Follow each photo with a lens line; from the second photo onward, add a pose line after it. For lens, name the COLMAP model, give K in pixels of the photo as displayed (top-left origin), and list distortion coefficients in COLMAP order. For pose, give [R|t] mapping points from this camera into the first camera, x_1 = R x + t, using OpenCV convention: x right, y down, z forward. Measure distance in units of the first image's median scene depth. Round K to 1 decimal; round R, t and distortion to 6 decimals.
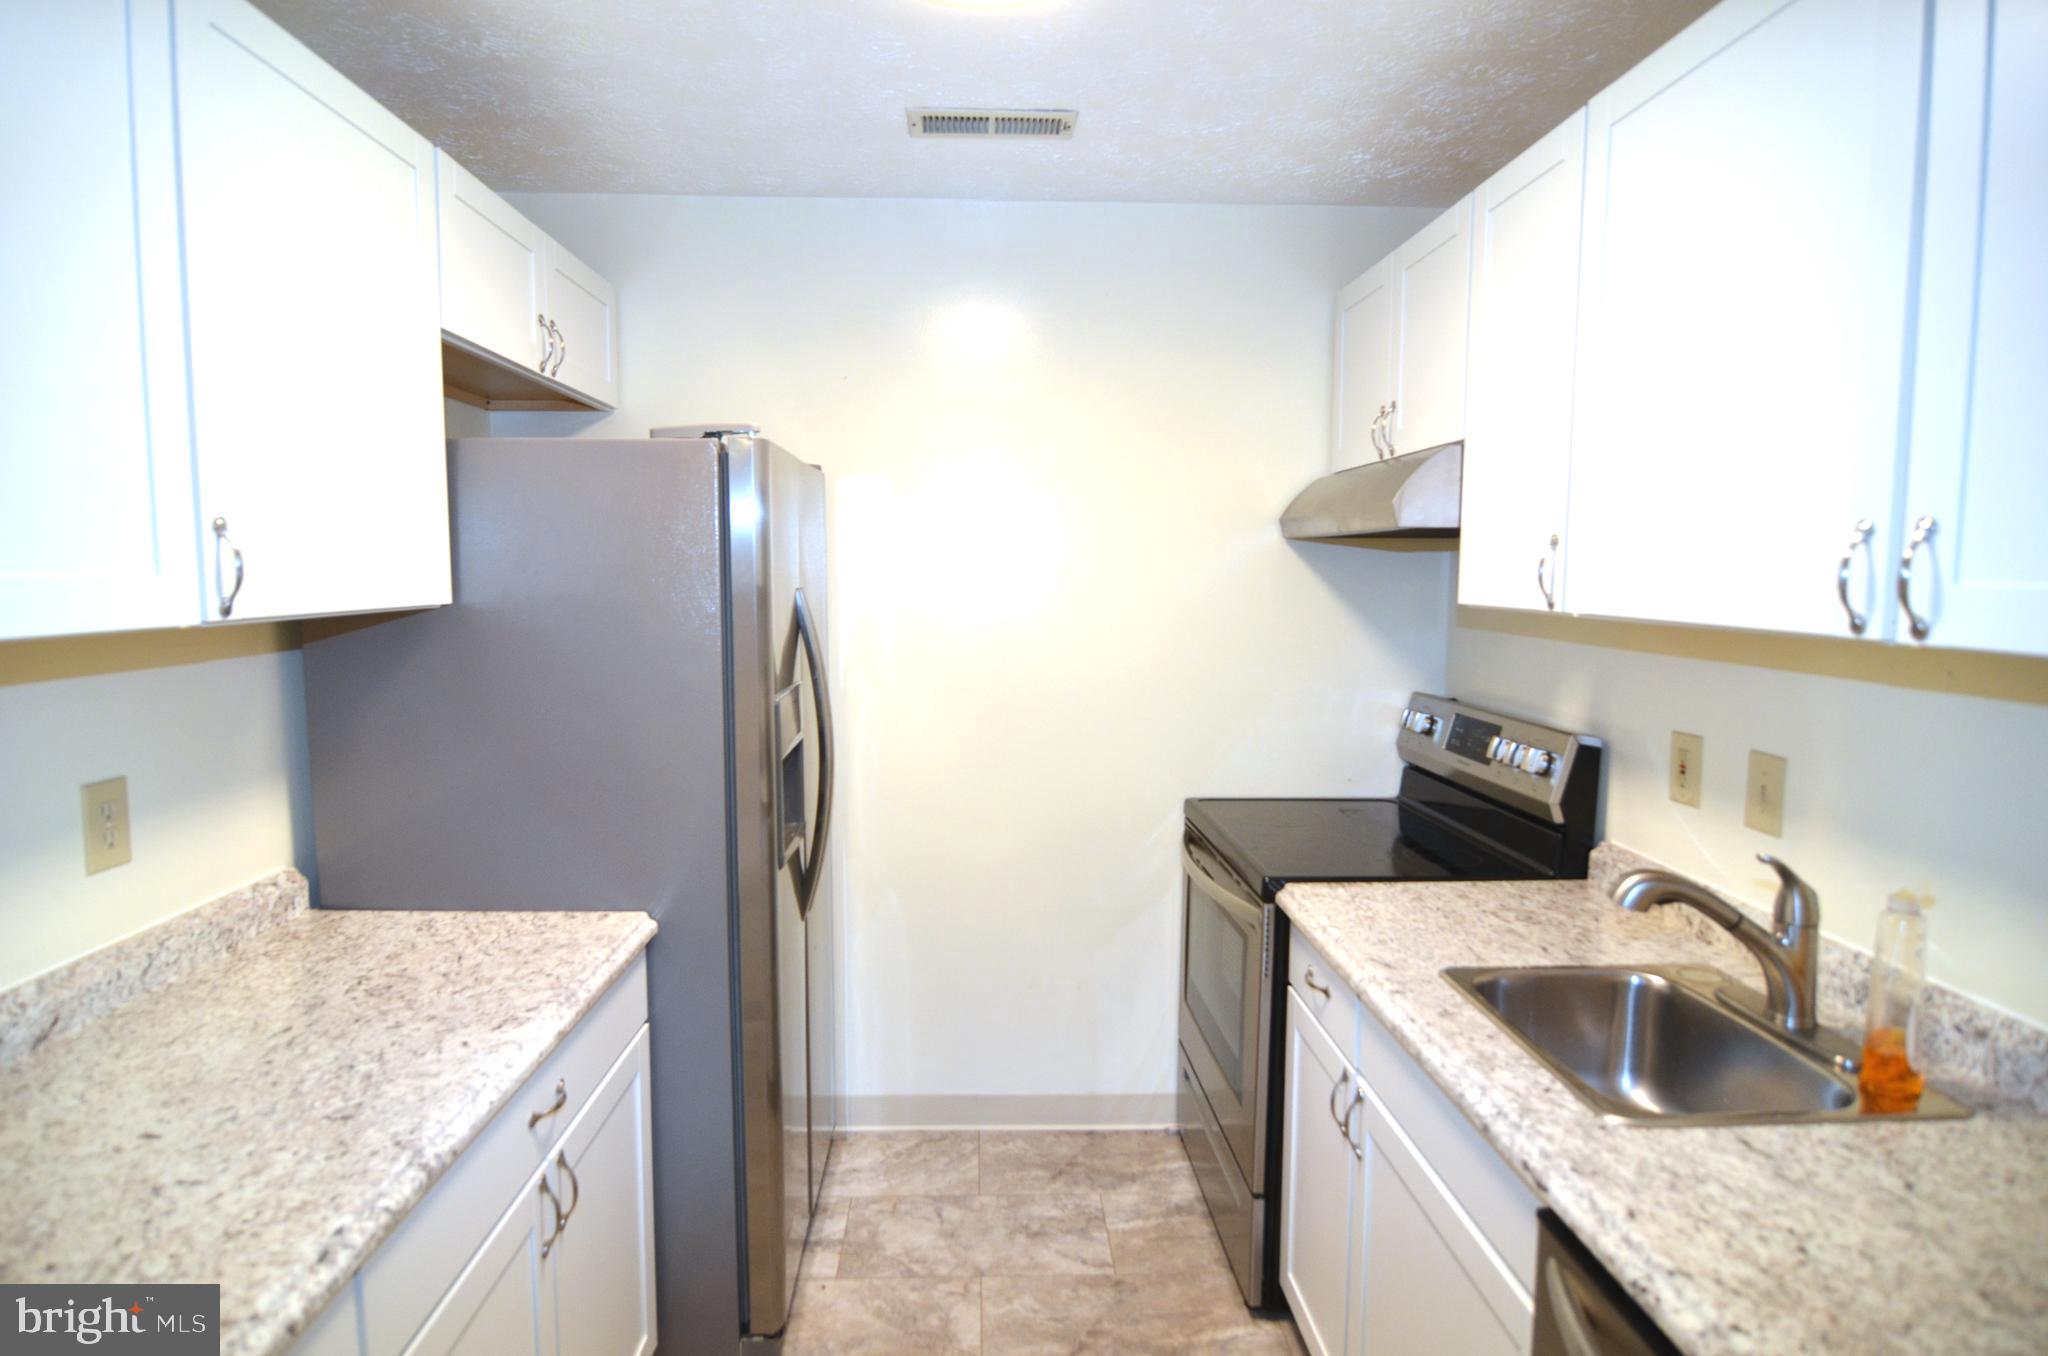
lens RADIAL K [[1111.3, 0, 996.1], [0, 1111.3, 675.8], [0, 0, 1]] dist [-0.024544, -0.000113]
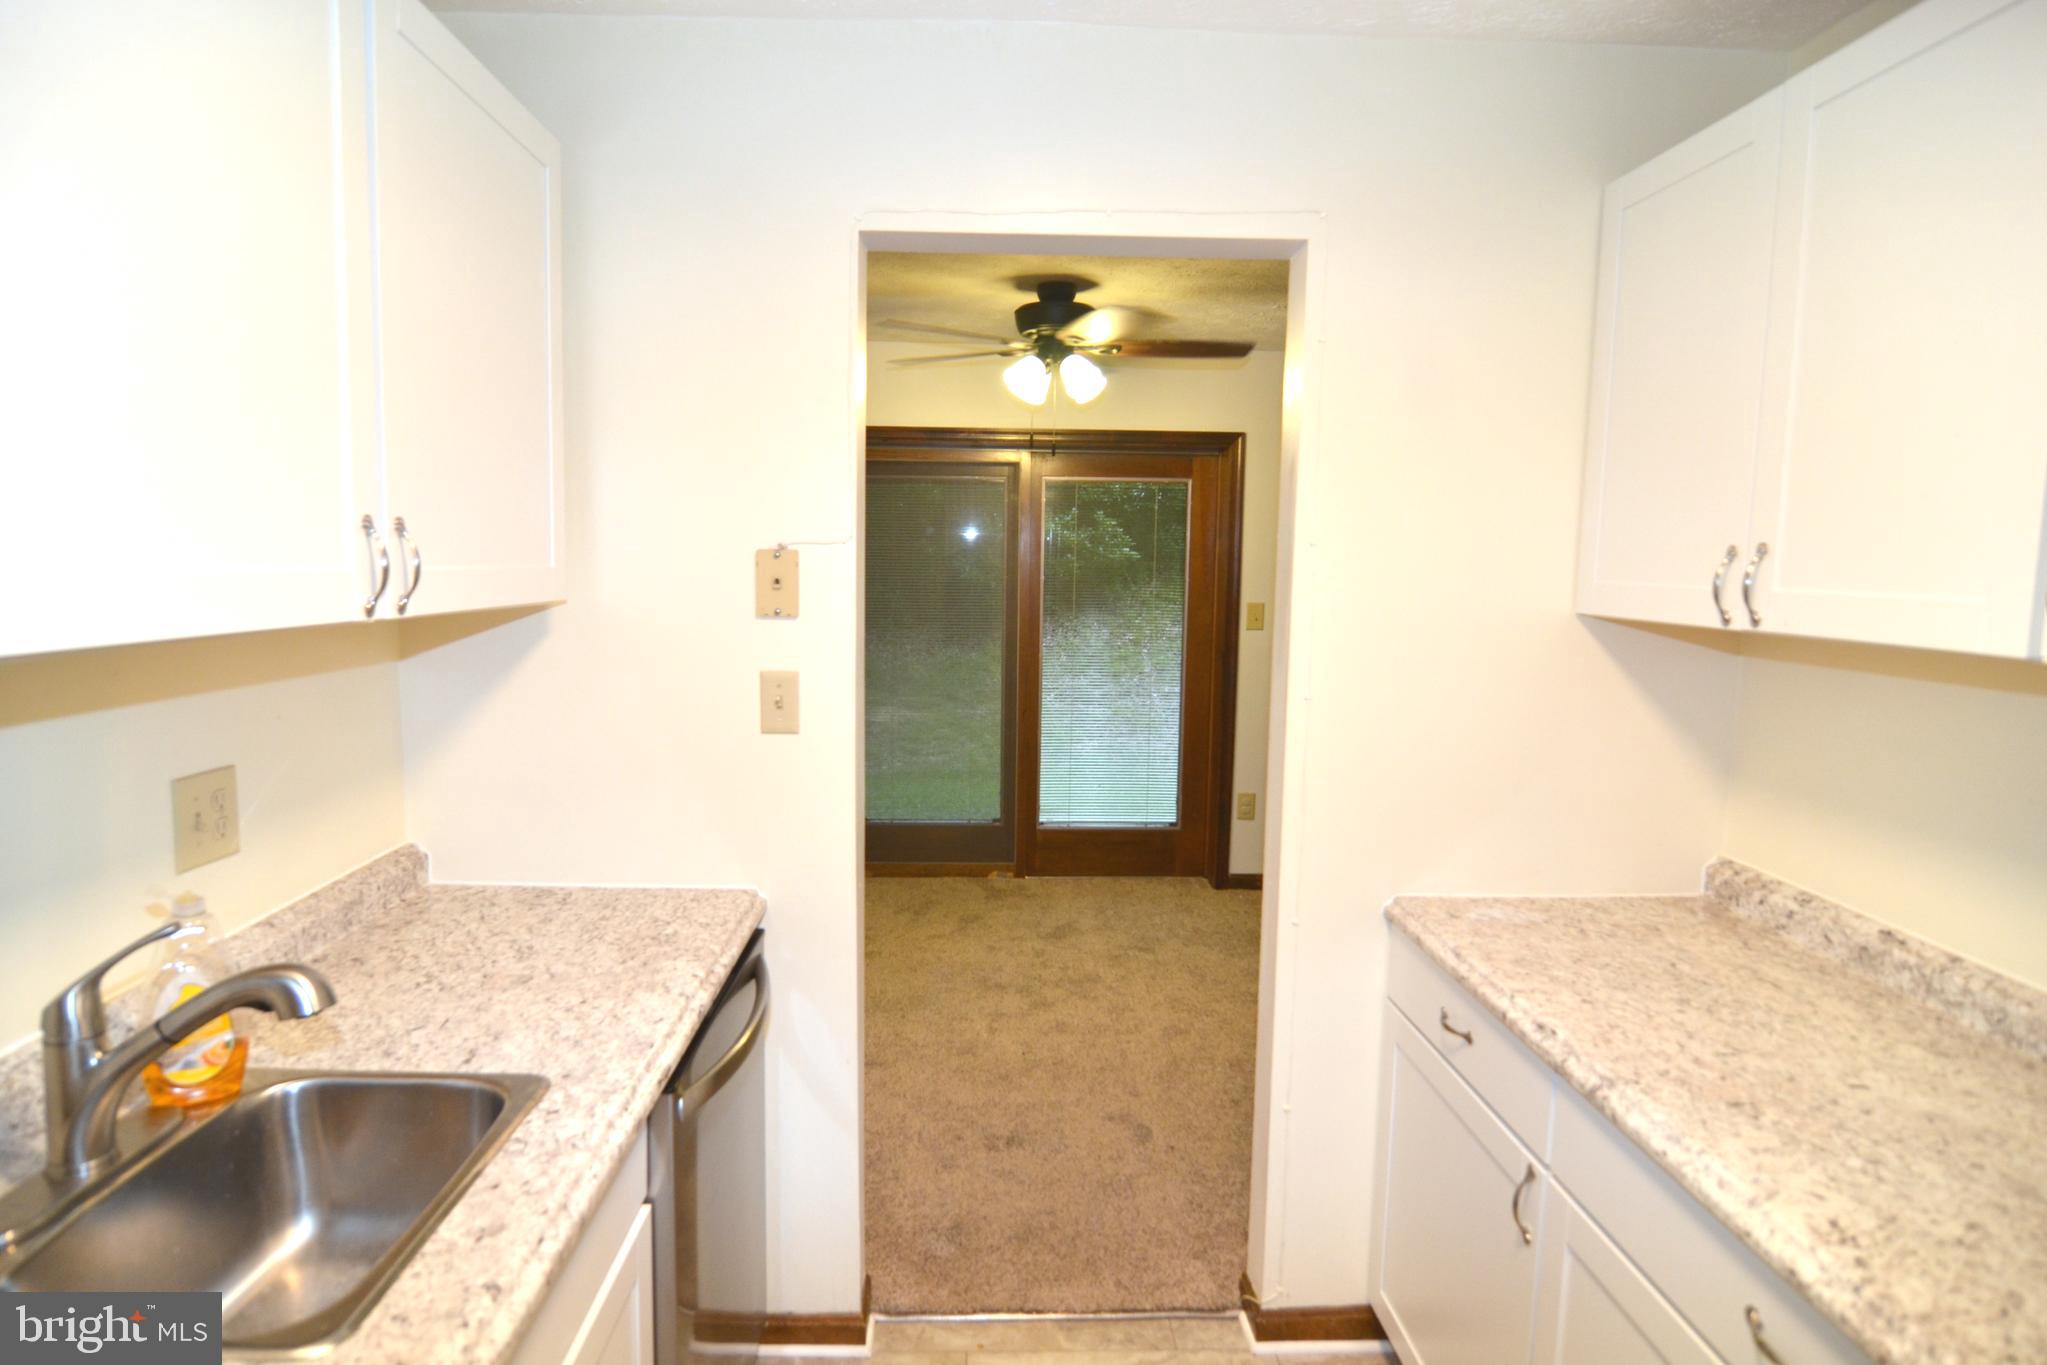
lens RADIAL K [[1100.7, 0, 1023.5], [0, 1100.7, 682.5], [0, 0, 1]] dist [0.000285, -0.000730]
pose [[-0.999562, -0.020859, -0.020979, 0.088768], [-0.024814, 0.977253, 0.210622, -0.142291], [0.016109, 0.211050, -0.977342, 1.344721]]
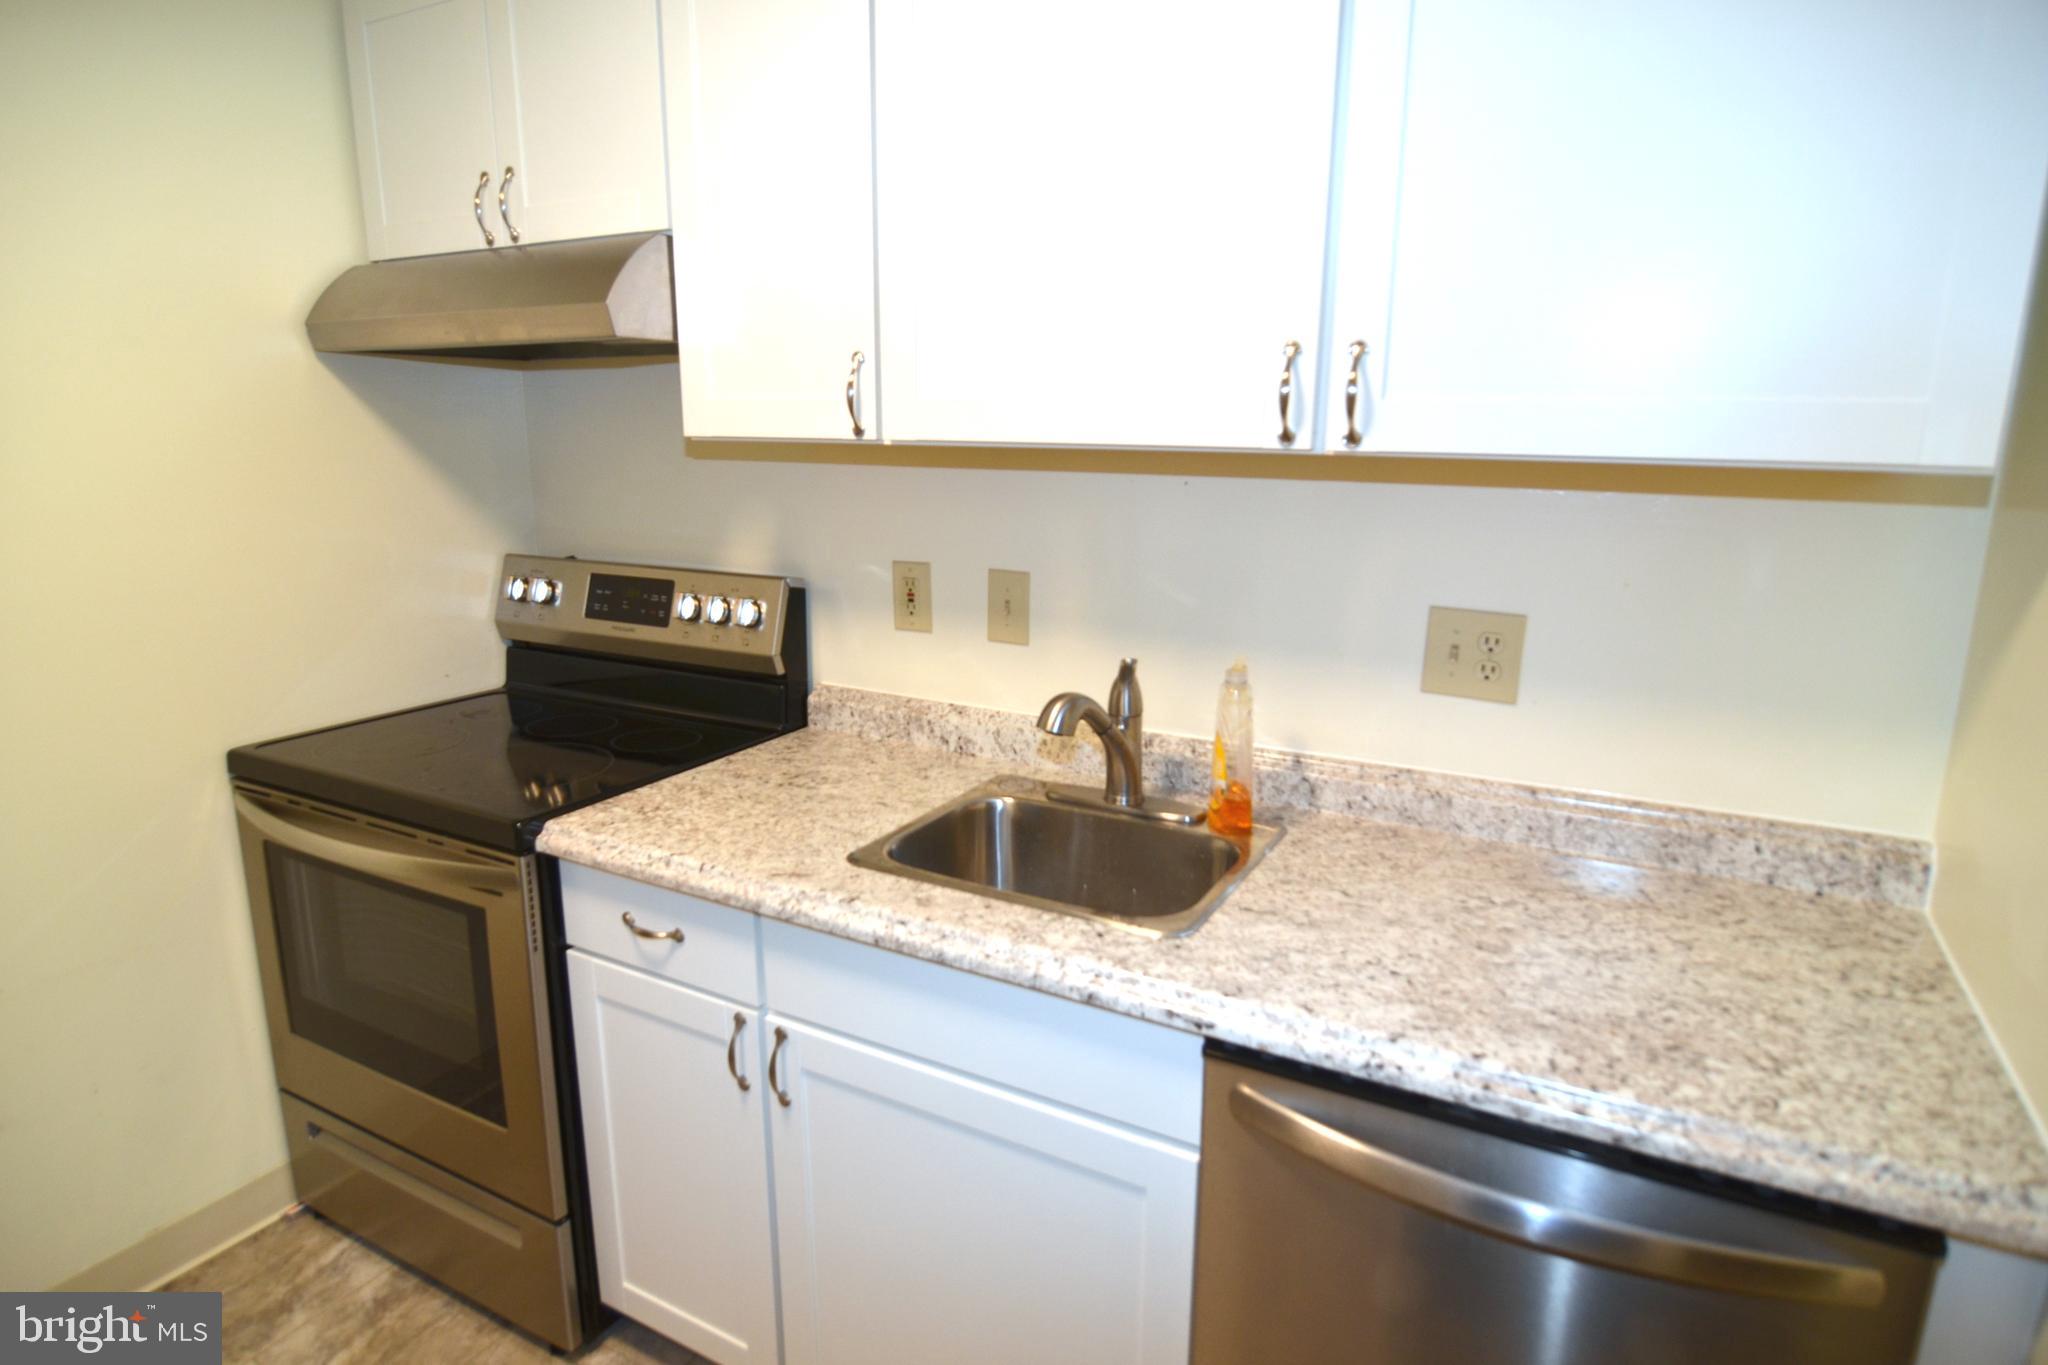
lens RADIAL K [[1136.2, 0, 1024.0], [0, 1136.2, 682.5], [0, 0, 1]] dist [-0.021126, -0.000052]
pose [[0.499149, -0.193609, 0.844610, -0.240484], [0.078921, 0.980826, 0.178193, -0.017596], [-0.862915, -0.022287, 0.504858, 0.404937]]
